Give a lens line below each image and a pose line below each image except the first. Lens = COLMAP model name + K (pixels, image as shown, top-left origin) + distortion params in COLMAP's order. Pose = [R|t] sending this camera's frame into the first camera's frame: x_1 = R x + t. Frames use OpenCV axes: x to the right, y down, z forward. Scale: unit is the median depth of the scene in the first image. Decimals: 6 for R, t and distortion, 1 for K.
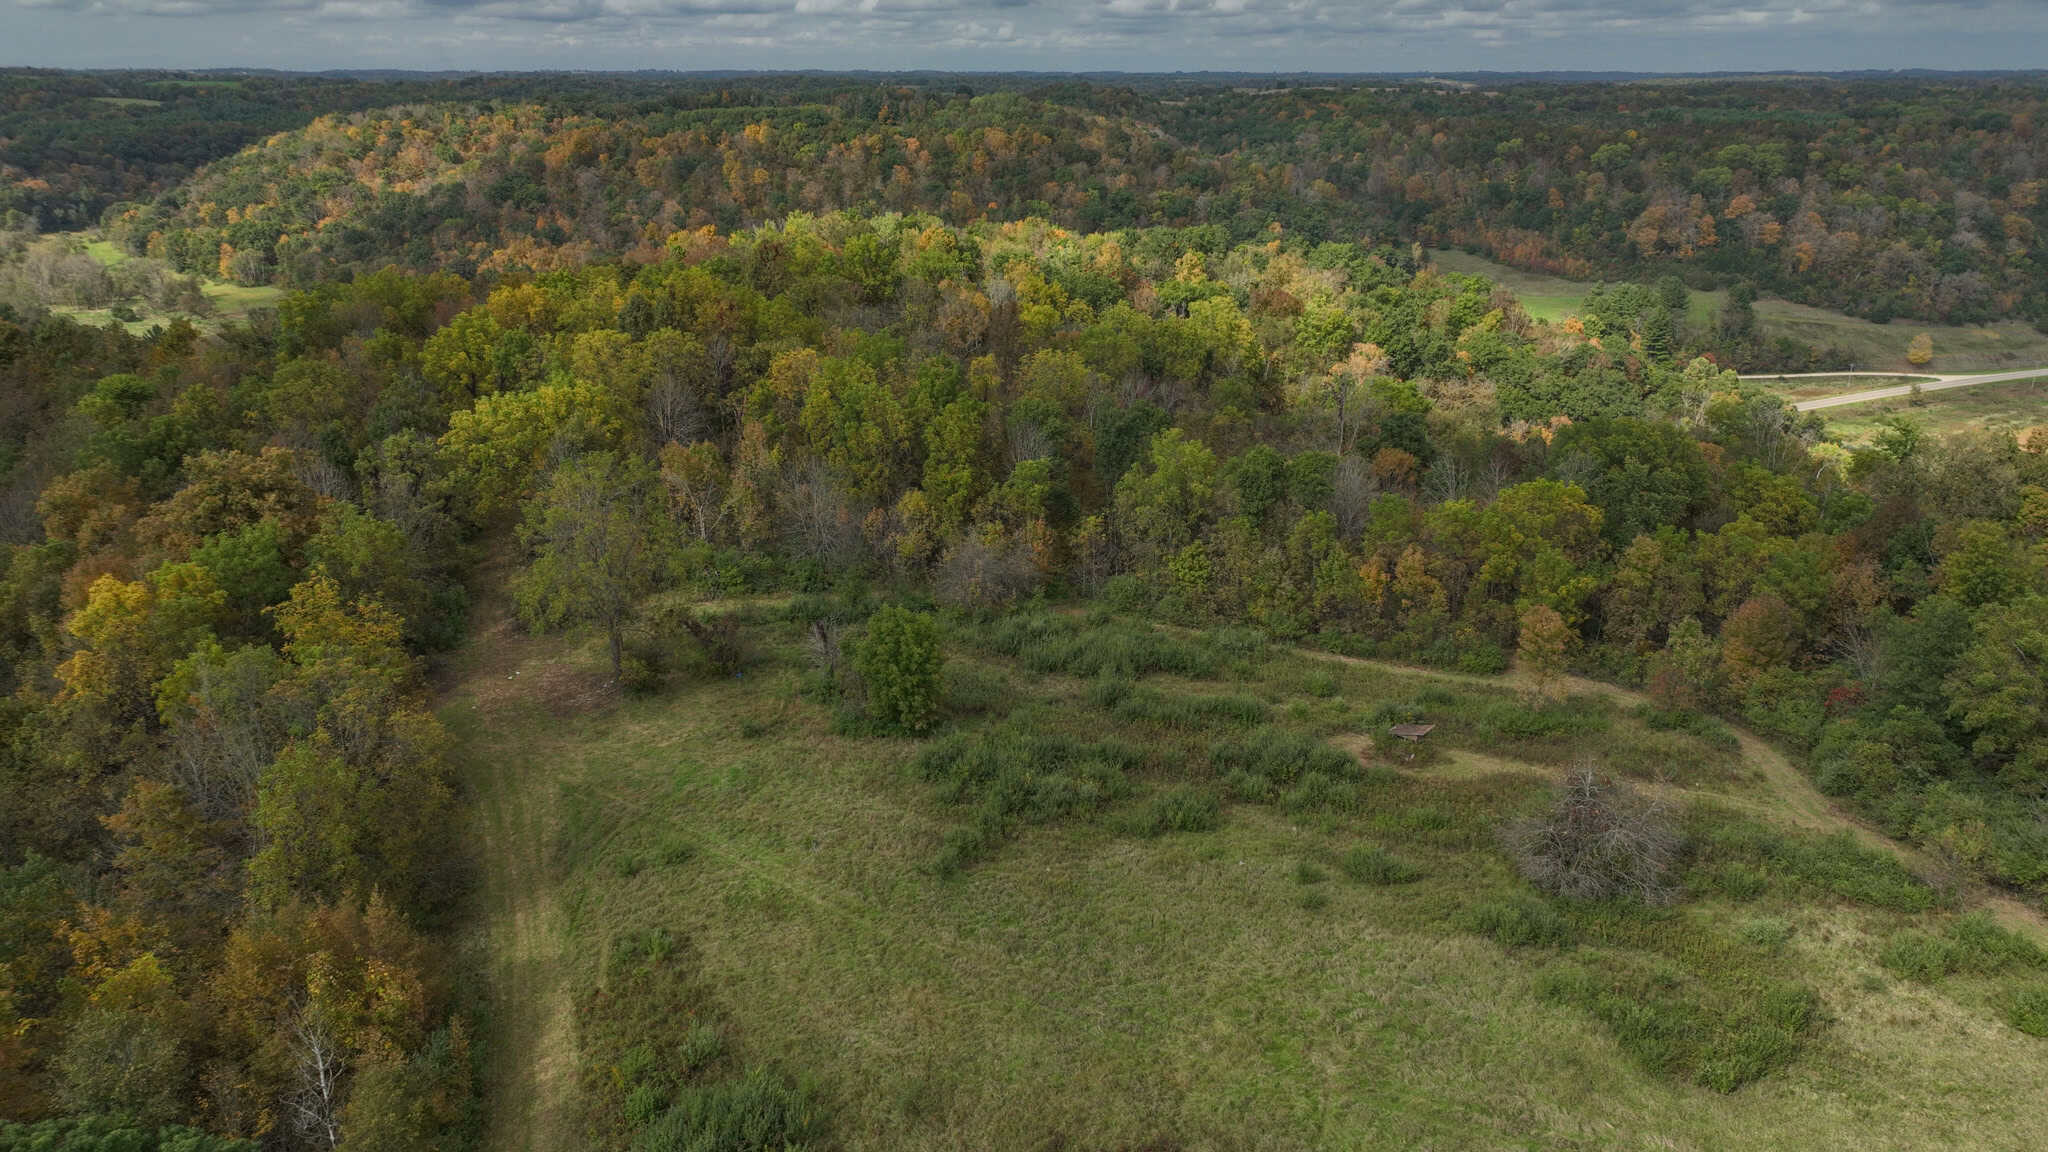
lens RADIAL K [[1442.4, 0, 1018.4], [0, 1442.4, 581.4], [0, 0, 1]] dist [-0.002340, 0.021493]
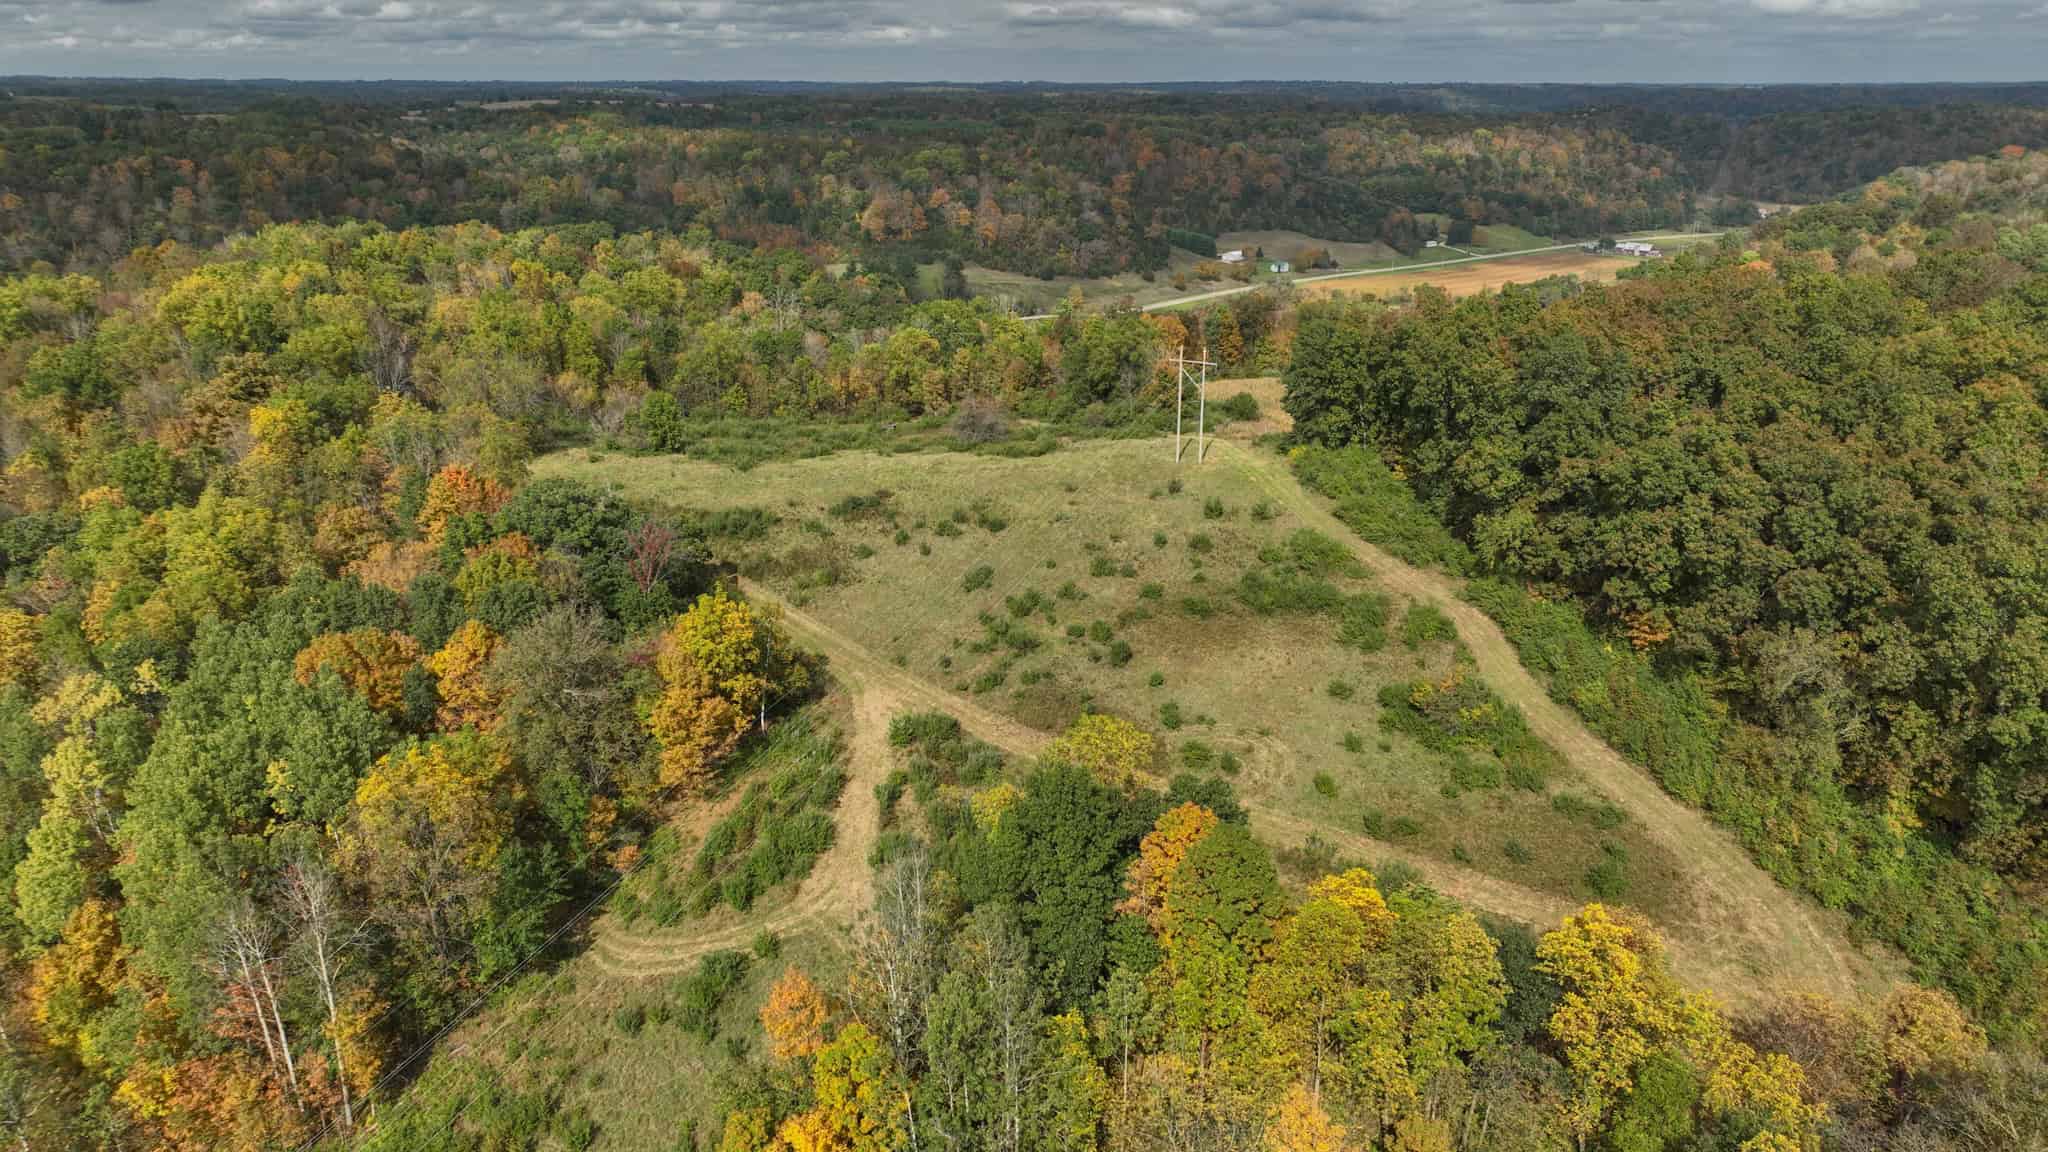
lens RADIAL K [[1442.4, 0, 1024.4], [0, 1442.4, 578.8], [0, 0, 1]] dist [-0.002340, 0.021493]
pose [[0.868282, -0.160949, 0.469235, -0.088656], [0.164171, 0.985833, 0.034360, 0.041576], [-0.468117, 0.047201, 0.882405, -0.147301]]
